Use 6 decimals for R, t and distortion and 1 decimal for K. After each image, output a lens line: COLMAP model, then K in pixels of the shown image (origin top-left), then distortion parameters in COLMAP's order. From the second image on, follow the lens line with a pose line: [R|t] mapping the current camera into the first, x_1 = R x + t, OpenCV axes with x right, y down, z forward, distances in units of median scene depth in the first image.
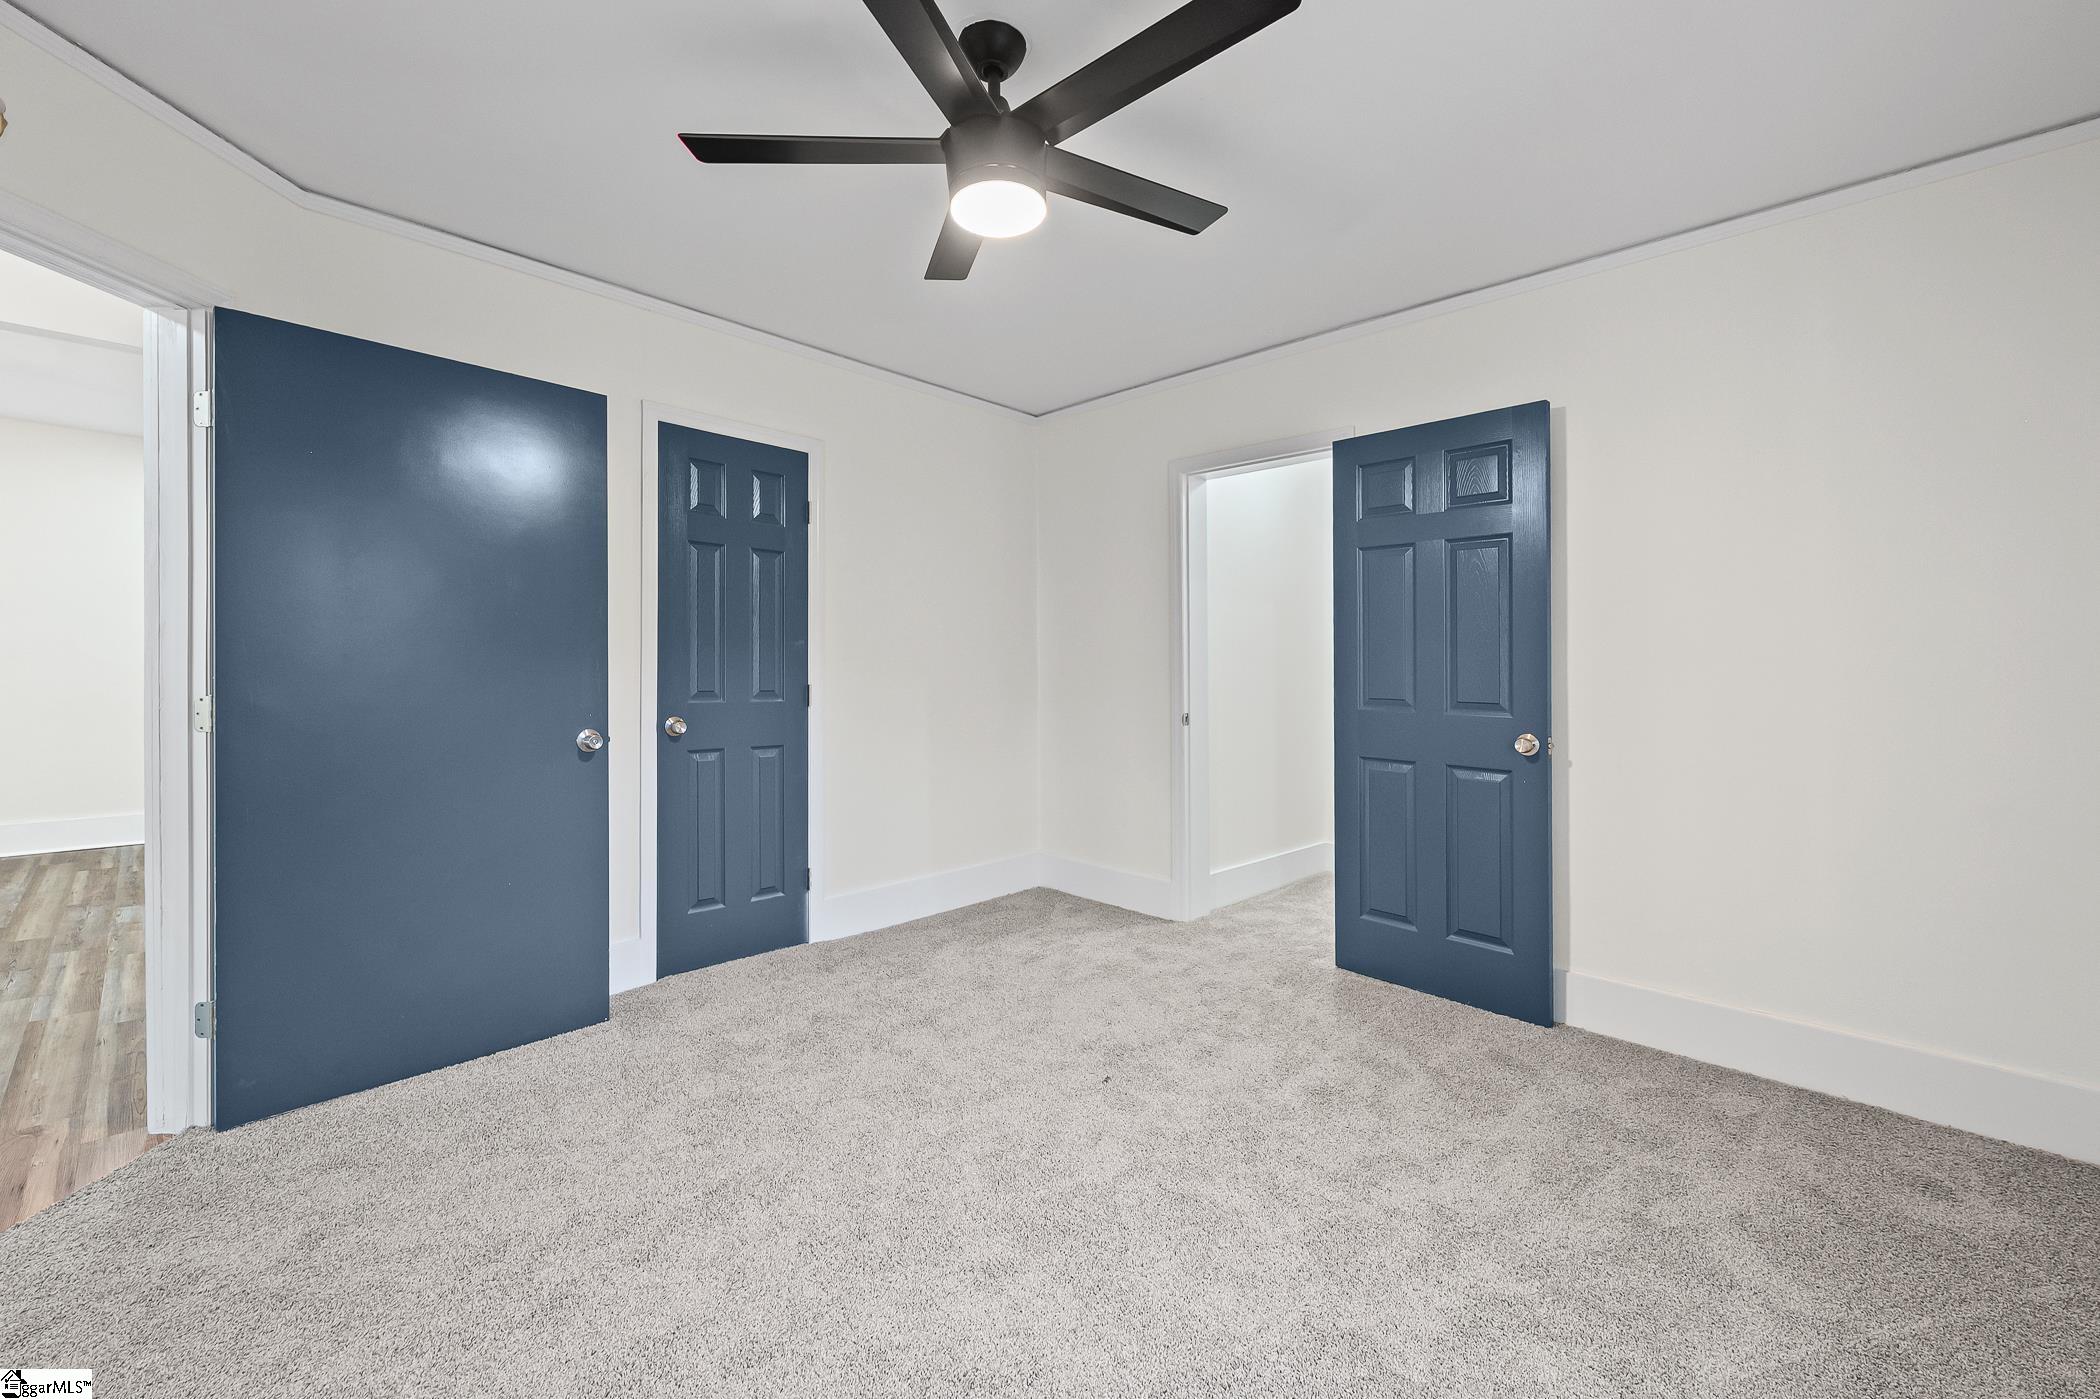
lens RADIAL K [[829.7, 0, 1054.3], [0, 829.7, 681.6], [0, 0, 1]] dist [-0.000427, 0.000006]
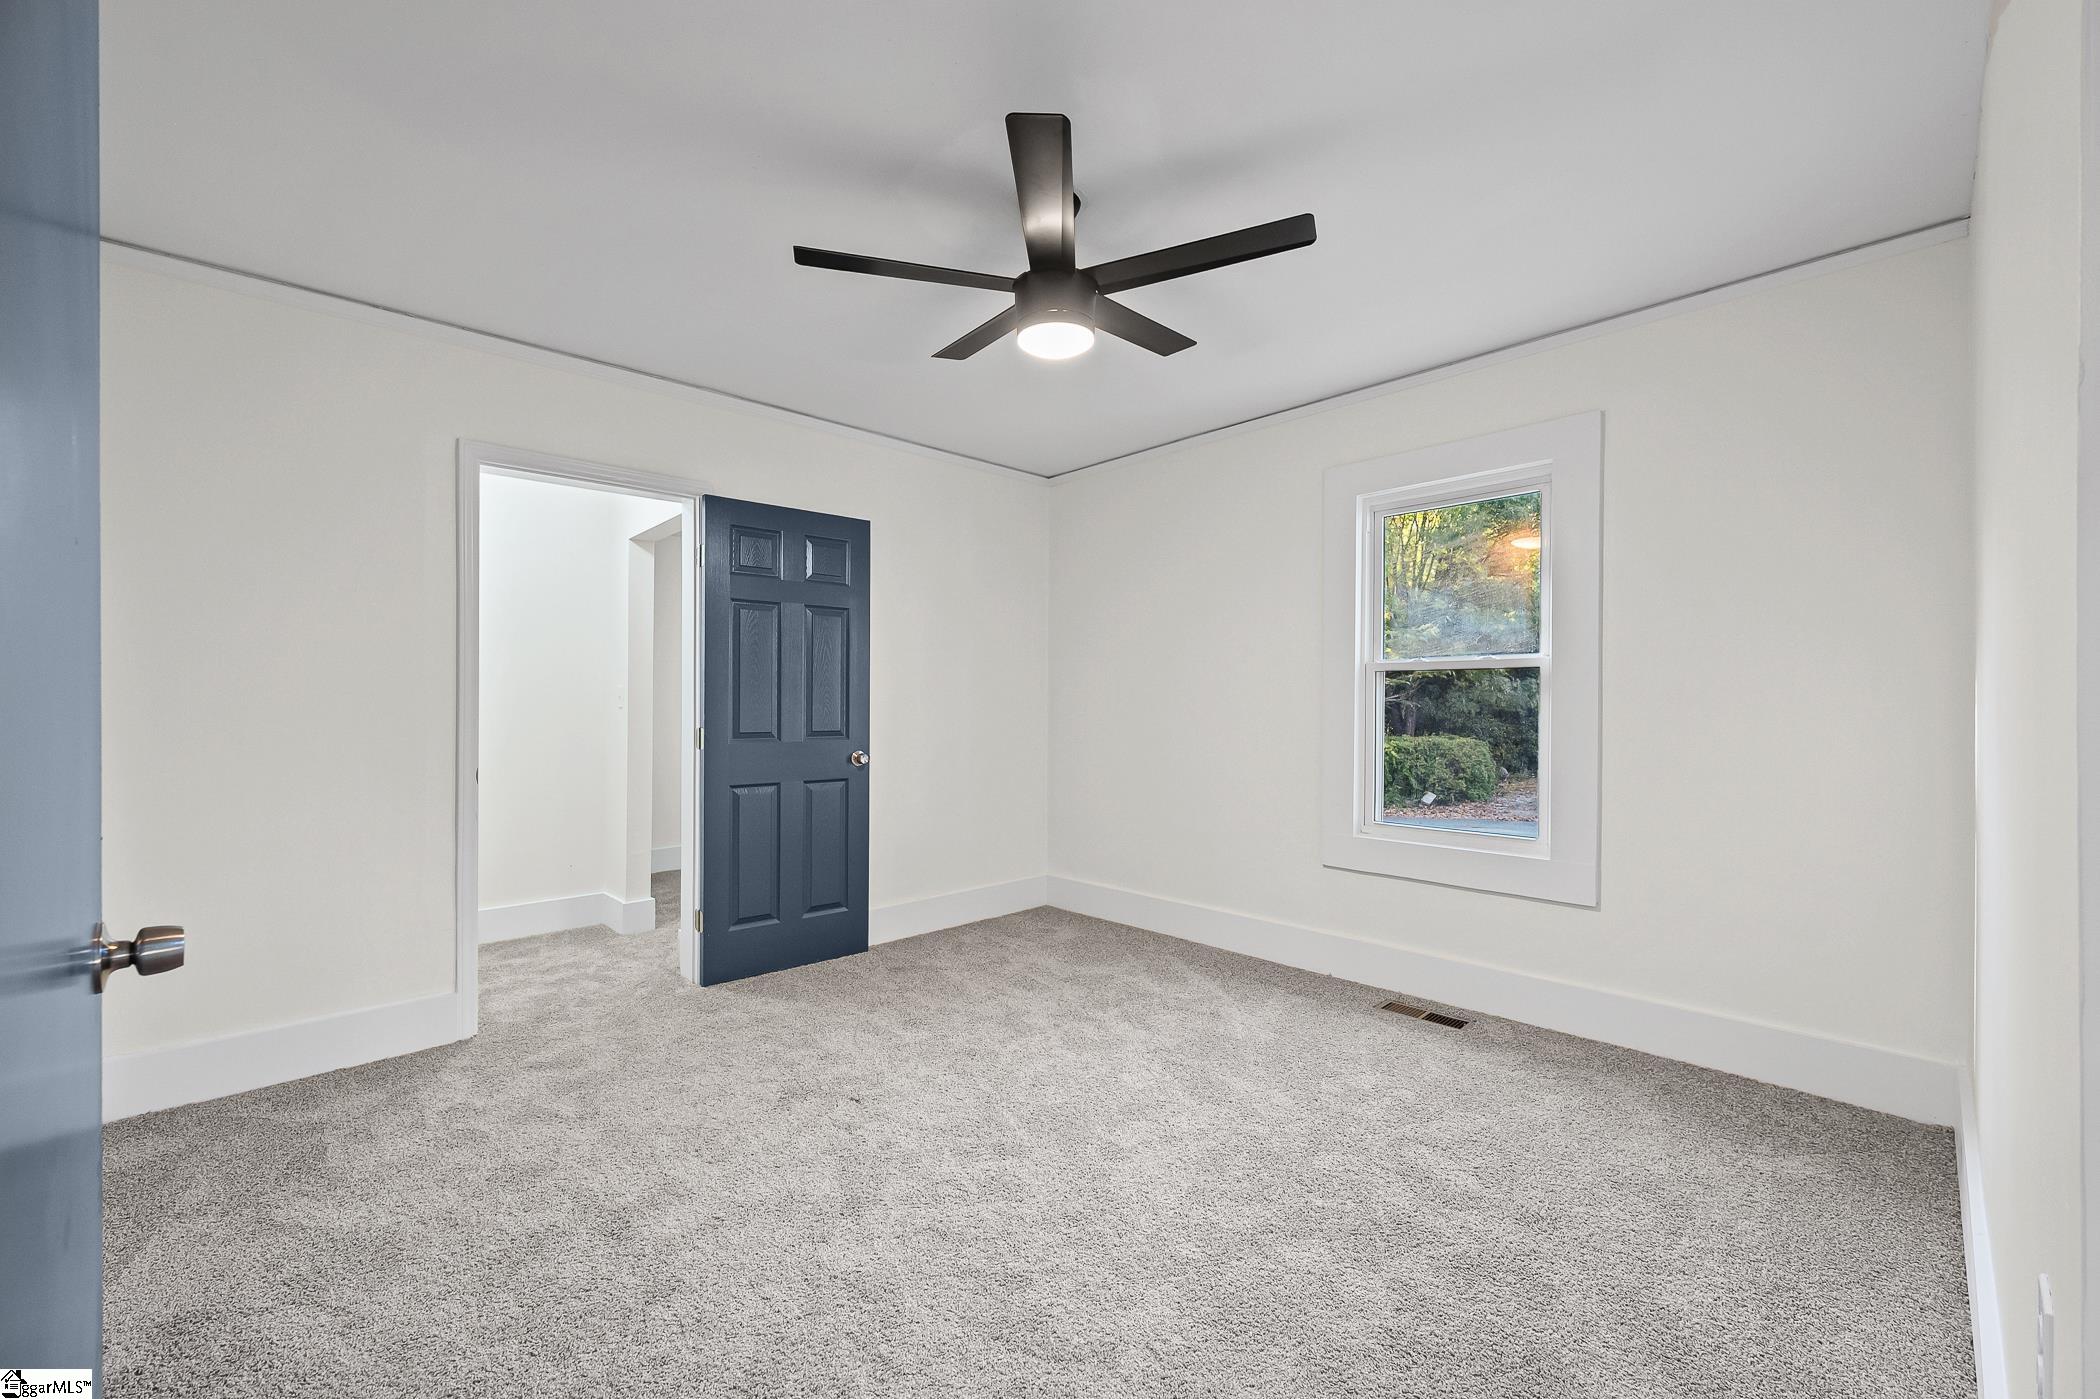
lens RADIAL K [[829.7, 0, 1045.8], [0, 829.7, 709.0], [0, 0, 1]] dist [-0.000427, 0.000006]
pose [[0.048452, -0.010160, 0.998774, -0.798094], [0.019310, 0.999771, 0.009233, -0.015954], [-0.998639, 0.018839, 0.048637, 0.575191]]
